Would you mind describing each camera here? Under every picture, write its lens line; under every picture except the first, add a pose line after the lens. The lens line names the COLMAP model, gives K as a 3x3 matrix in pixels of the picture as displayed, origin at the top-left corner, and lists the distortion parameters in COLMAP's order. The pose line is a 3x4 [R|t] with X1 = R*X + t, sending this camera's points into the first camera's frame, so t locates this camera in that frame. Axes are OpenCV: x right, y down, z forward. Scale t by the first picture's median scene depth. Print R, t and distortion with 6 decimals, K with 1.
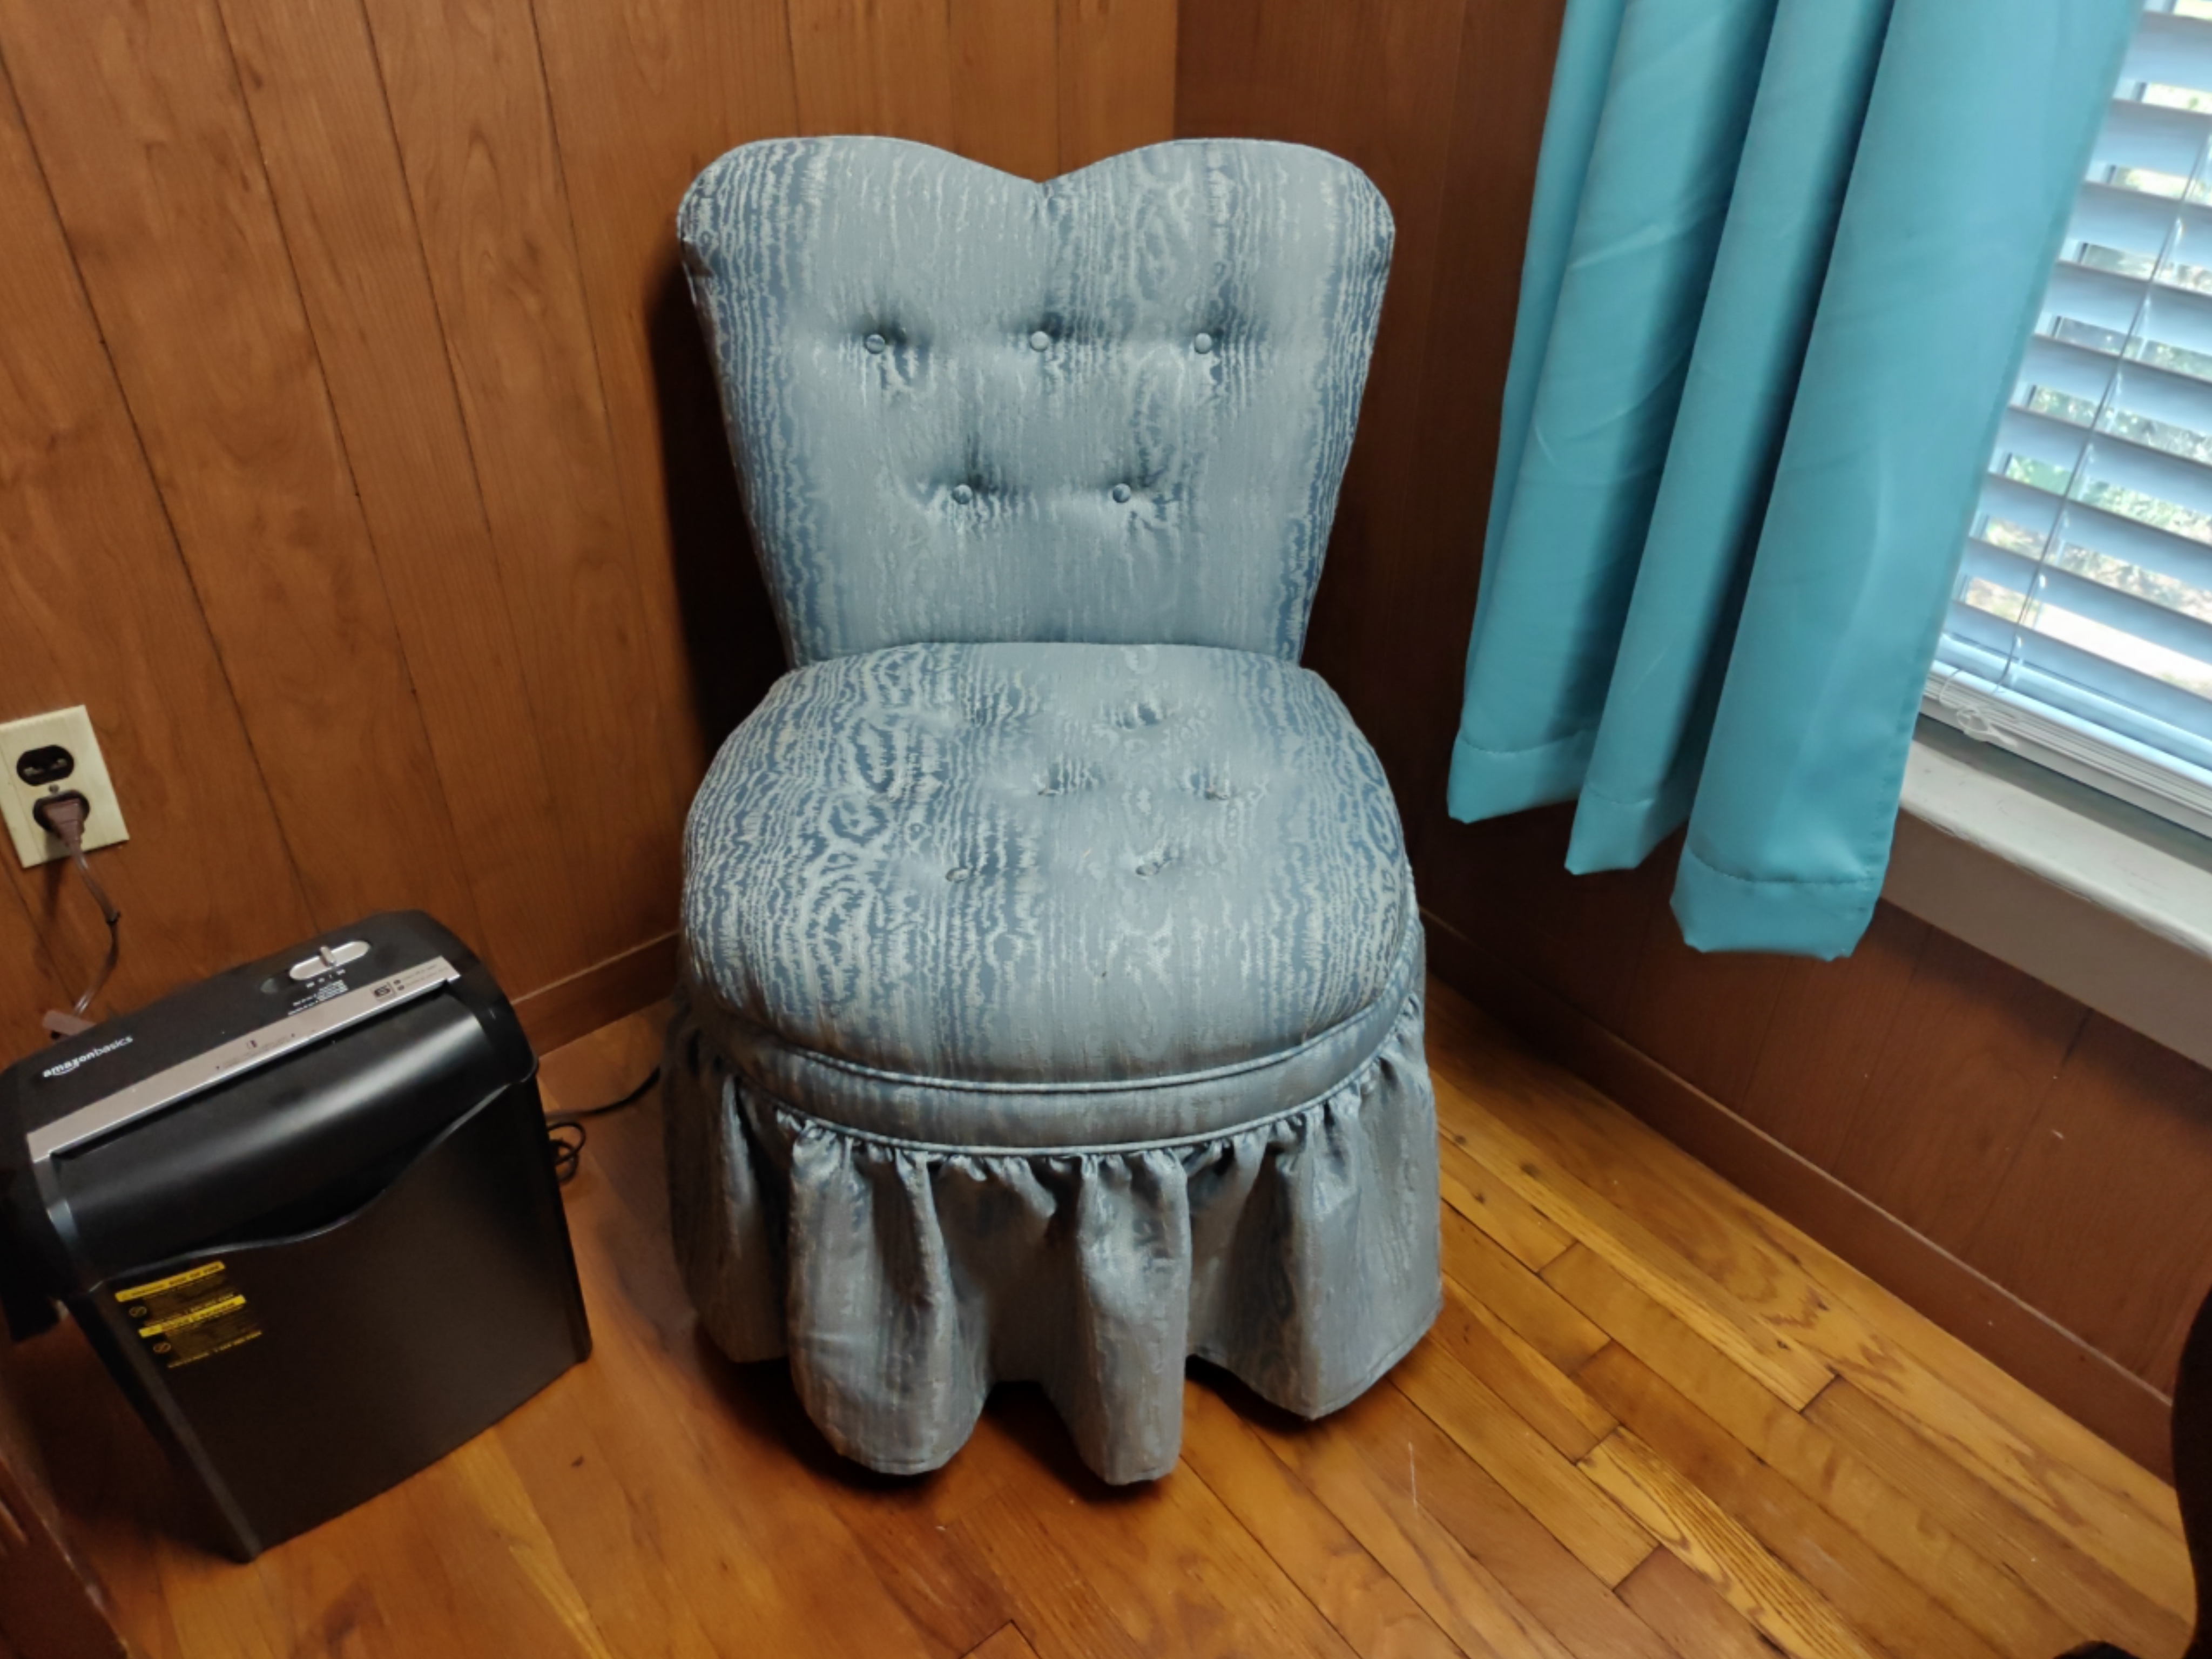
lens RADIAL K [[1574.7, 0, 1113.8], [0, 1574.7, 824.4], [0, 0, 1]] dist [0.009821, -0.005811]
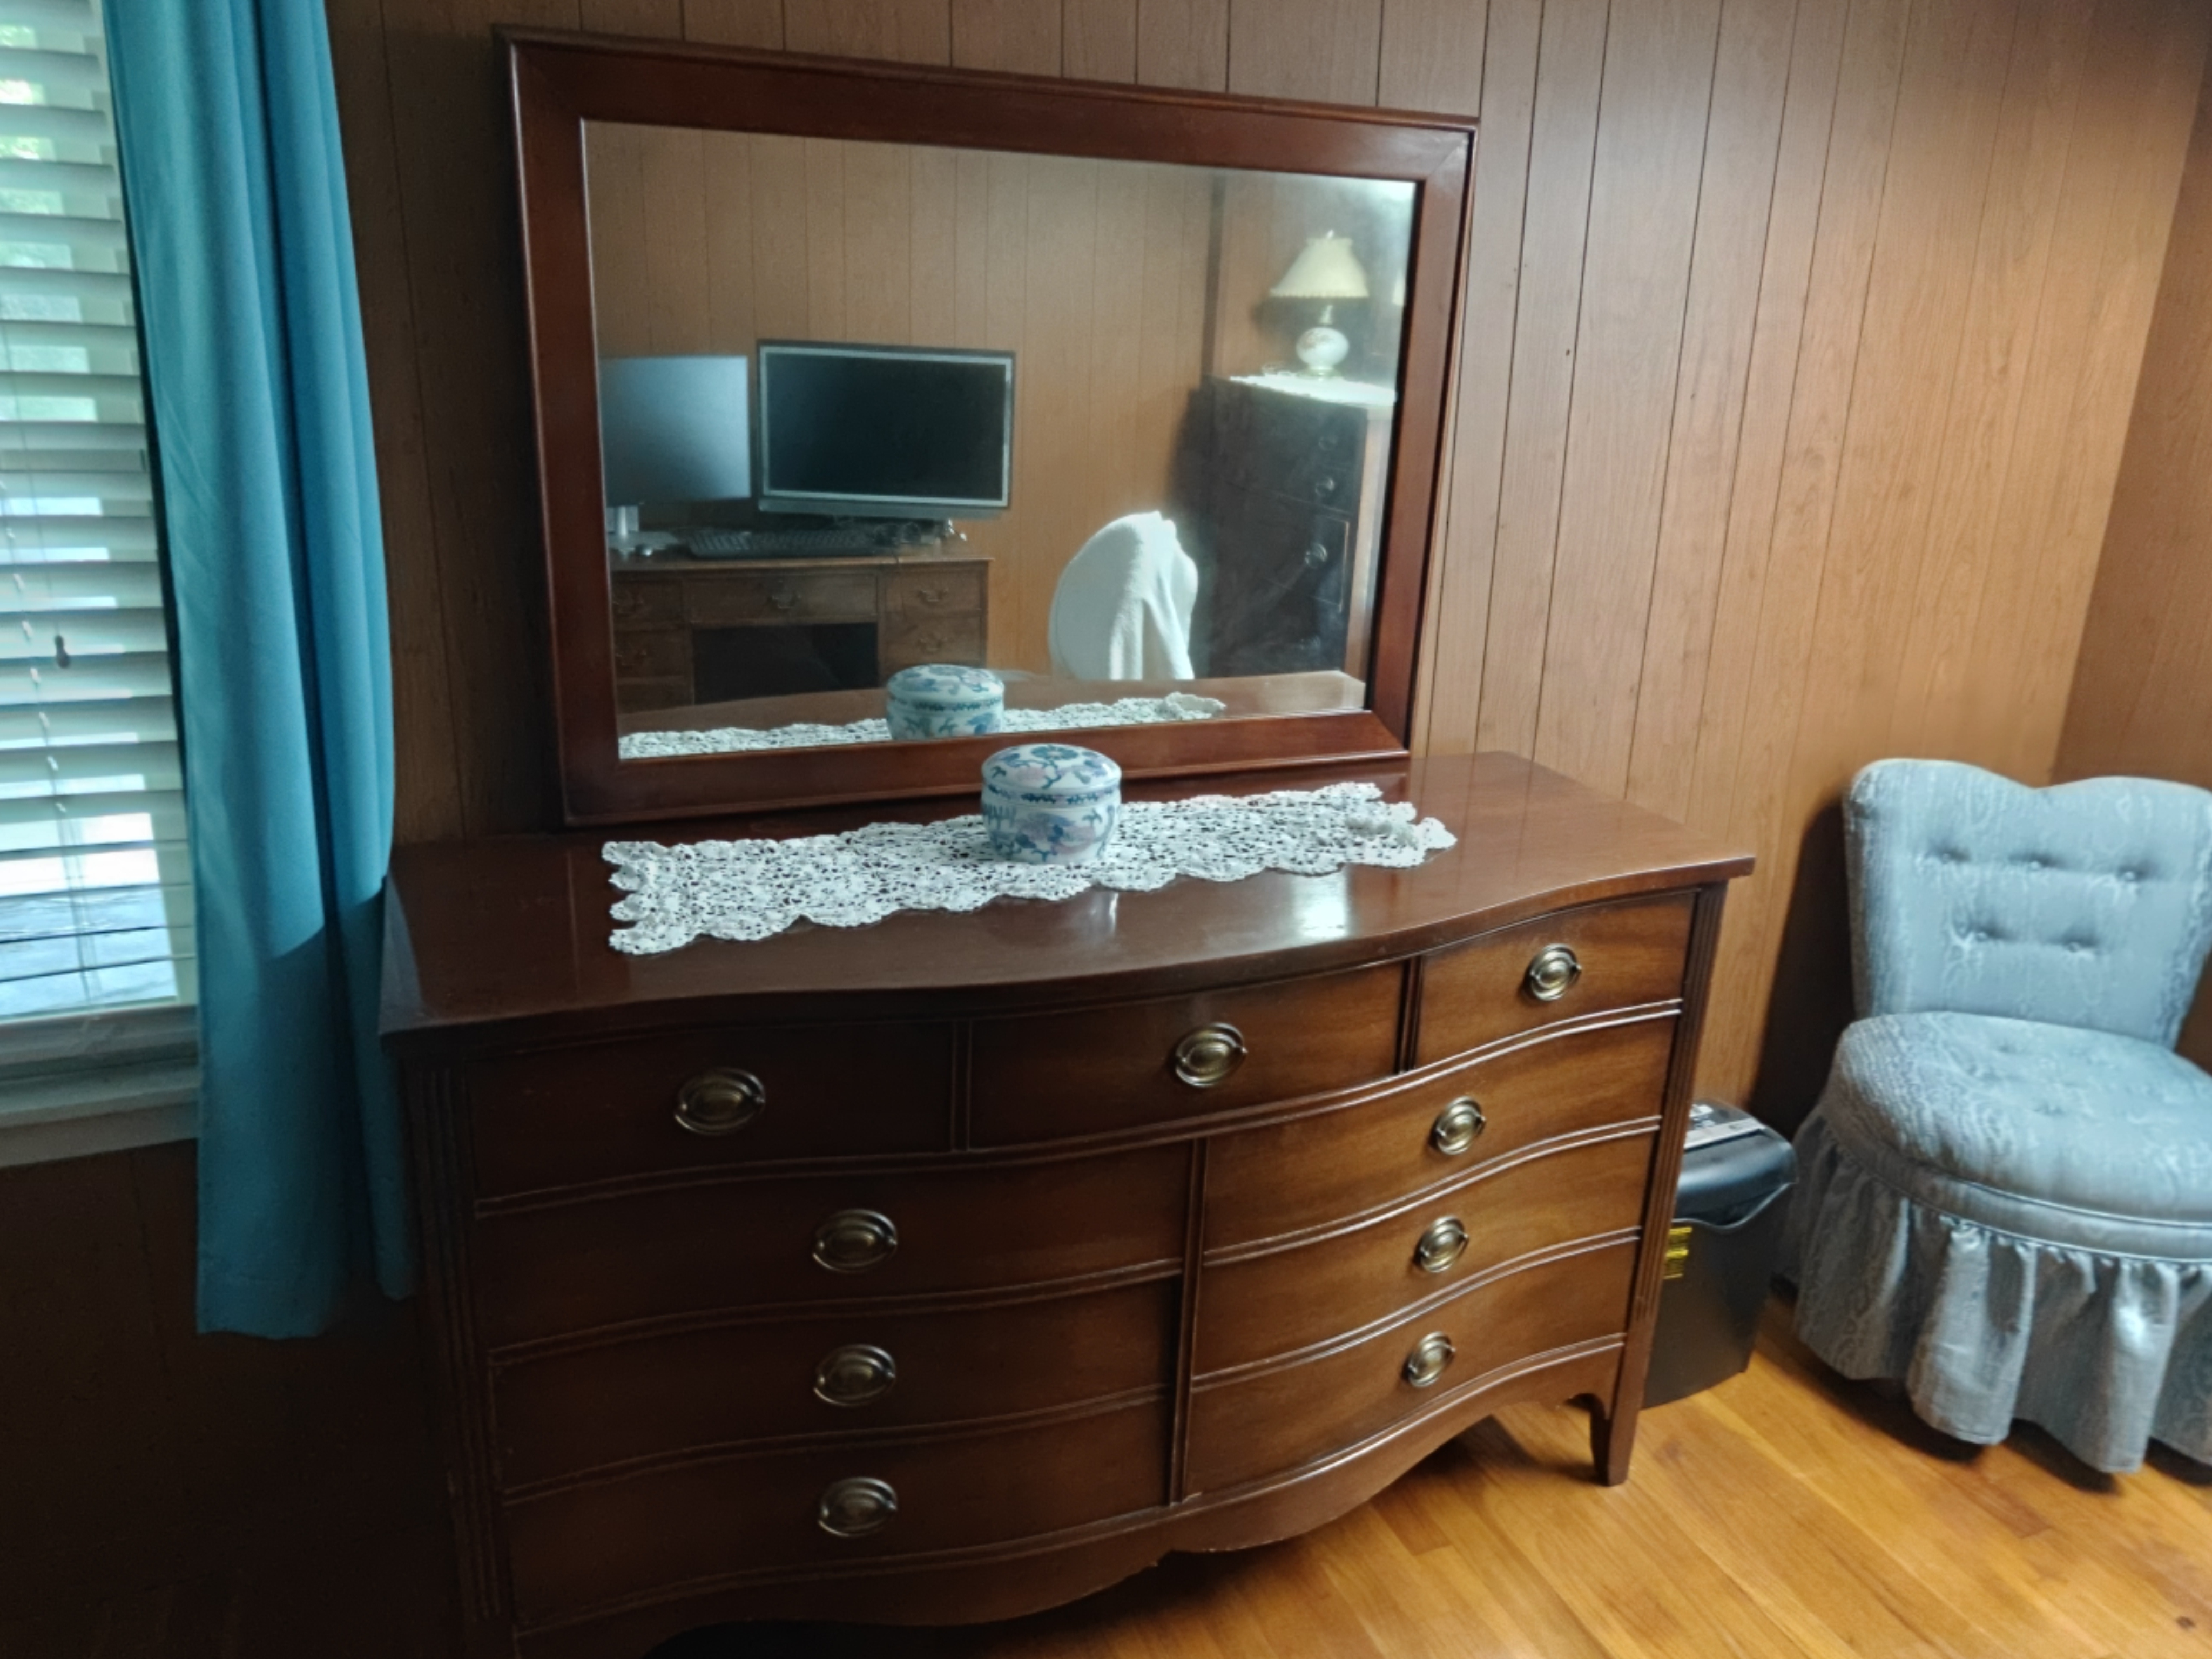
lens RADIAL K [[1574.7, 0, 1112.0], [0, 1574.7, 807.3], [0, 0, 1]] dist [0.009821, -0.005811]
pose [[0.962251, 0.103602, -0.251673, -0.789486], [-0.176710, 0.941117, -0.288223, 0.466084], [0.206993, 0.321816, 0.923898, -1.276118]]
